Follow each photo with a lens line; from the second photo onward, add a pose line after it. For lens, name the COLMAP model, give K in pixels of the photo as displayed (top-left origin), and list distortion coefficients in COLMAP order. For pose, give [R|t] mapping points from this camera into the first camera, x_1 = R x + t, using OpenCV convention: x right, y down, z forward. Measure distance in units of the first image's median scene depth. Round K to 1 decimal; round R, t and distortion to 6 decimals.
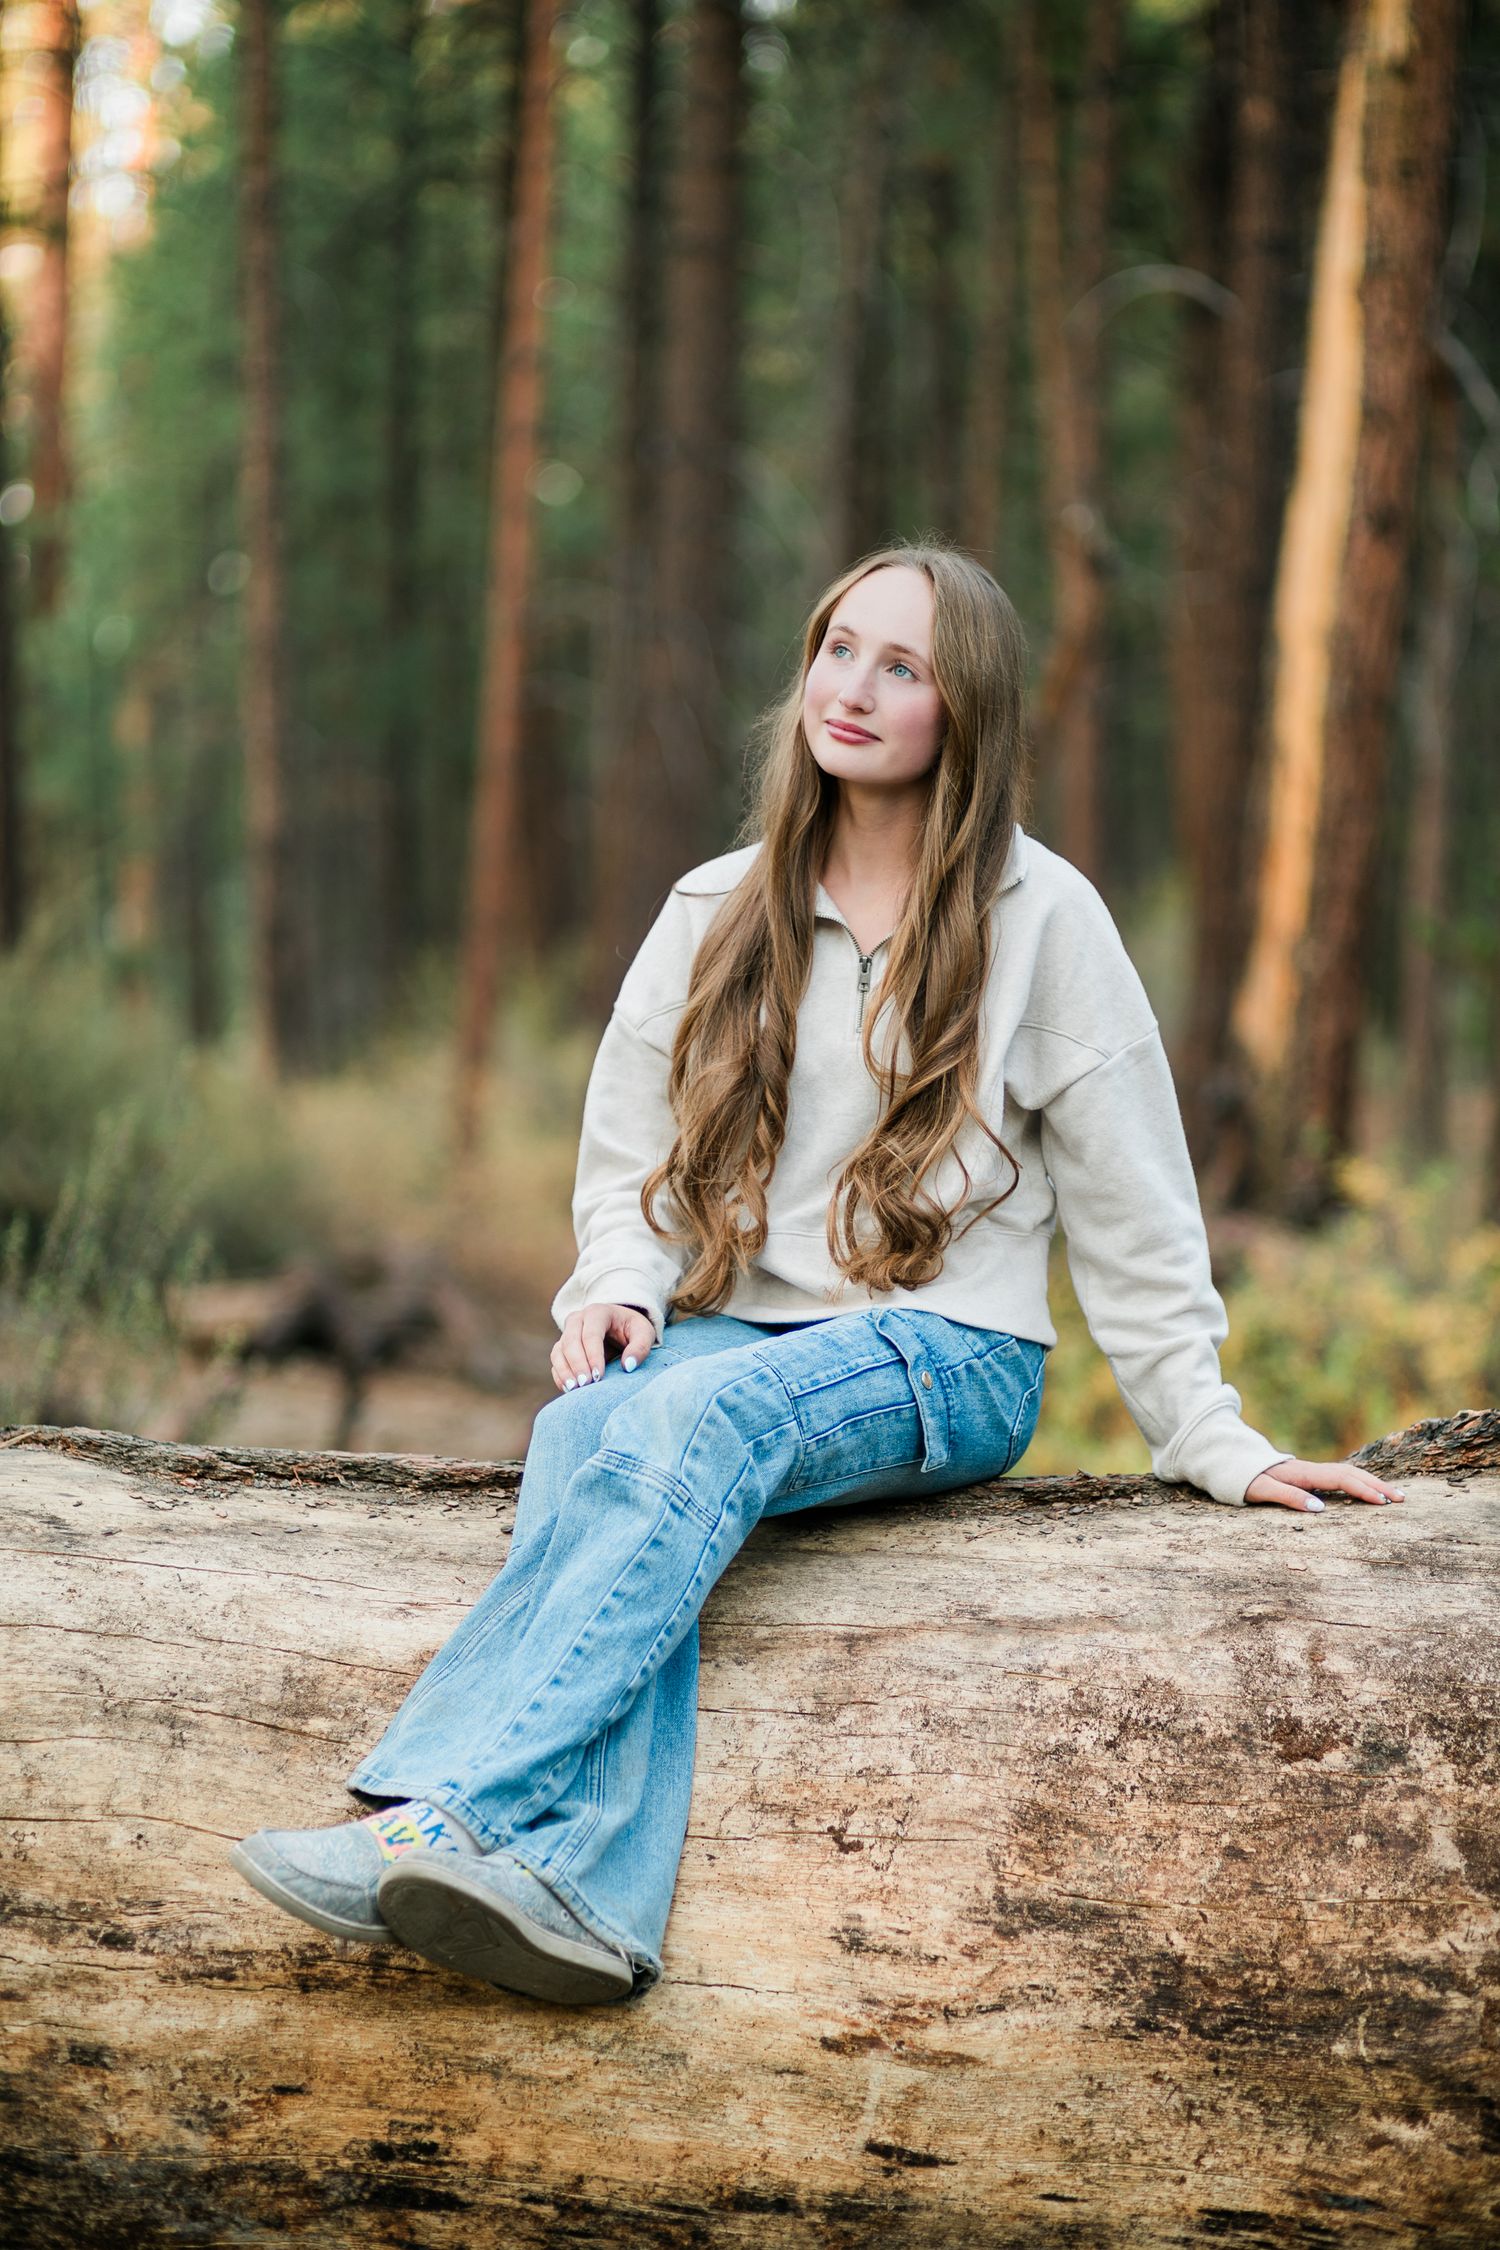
lens RADIAL K [[5384.5, 0, 750.0], [0, 5384.5, 1125.0], [0, 0, 1]] dist [-0.043145, -0.051866]
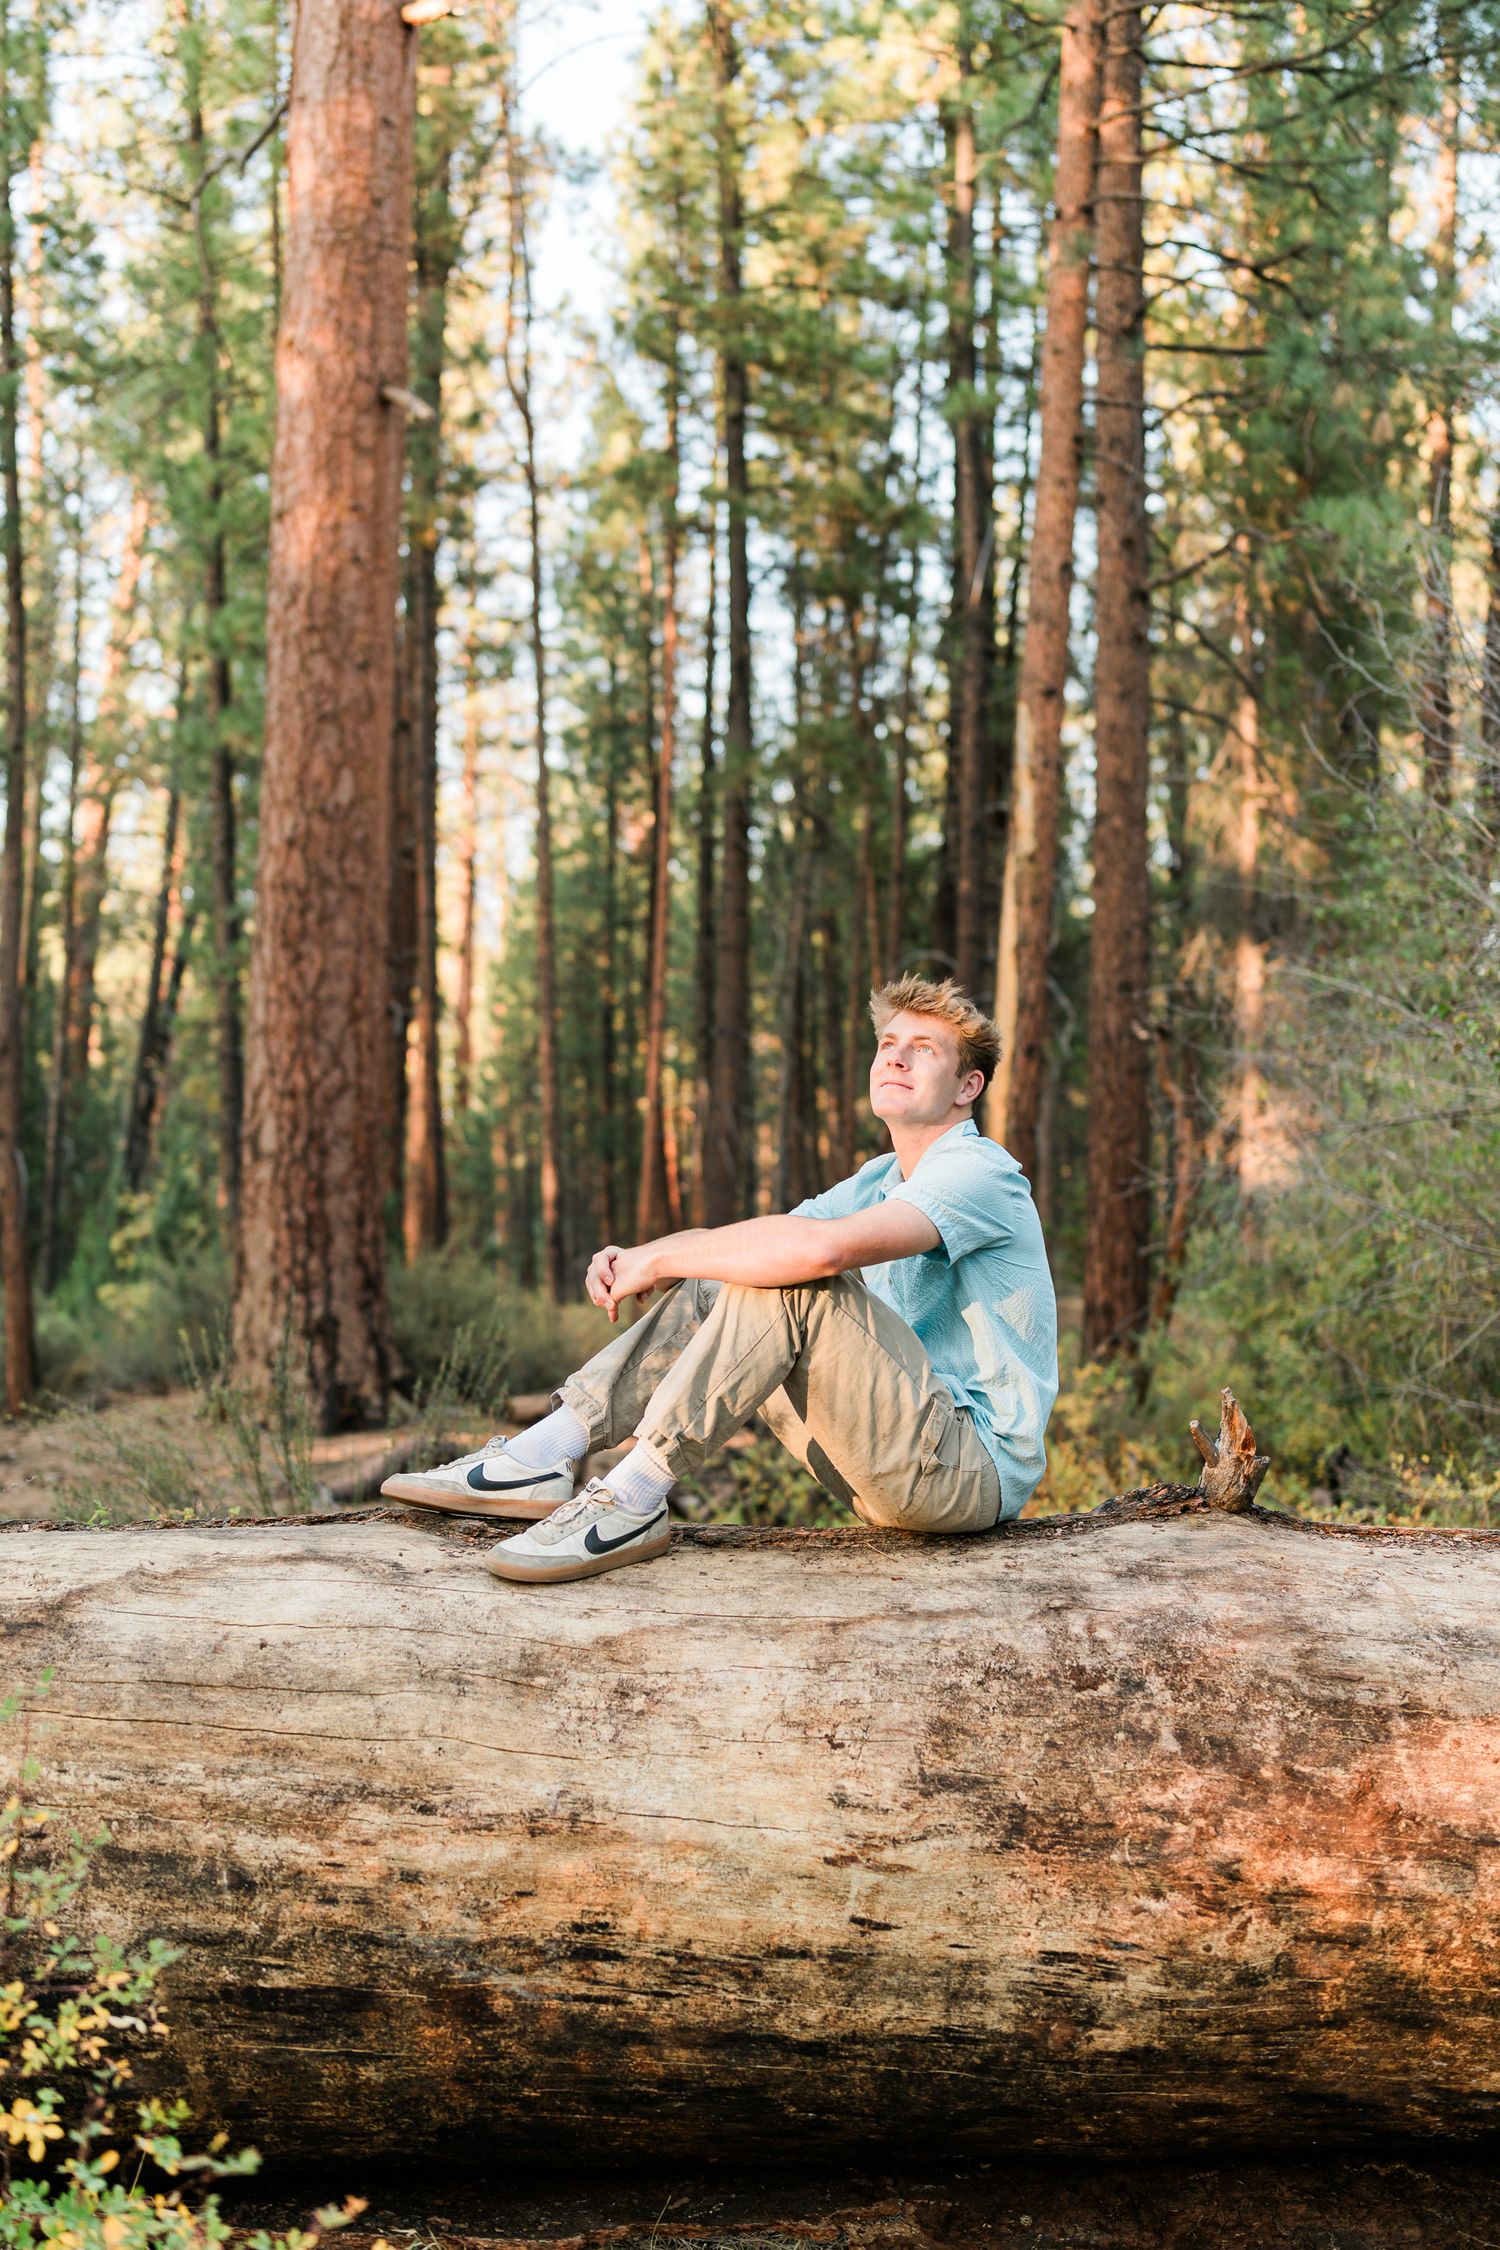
lens RADIAL K [[2192.9, 0, 750.0], [0, 2192.9, 1125.0], [0, 0, 1]] dist [0.001842, 0.000222]
pose [[0.999821, -0.018874, -0.001256, -0.005636], [0.018697, 0.996165, -0.085470, -0.009784], [0.002864, 0.085431, 0.996340, 0.255087]]
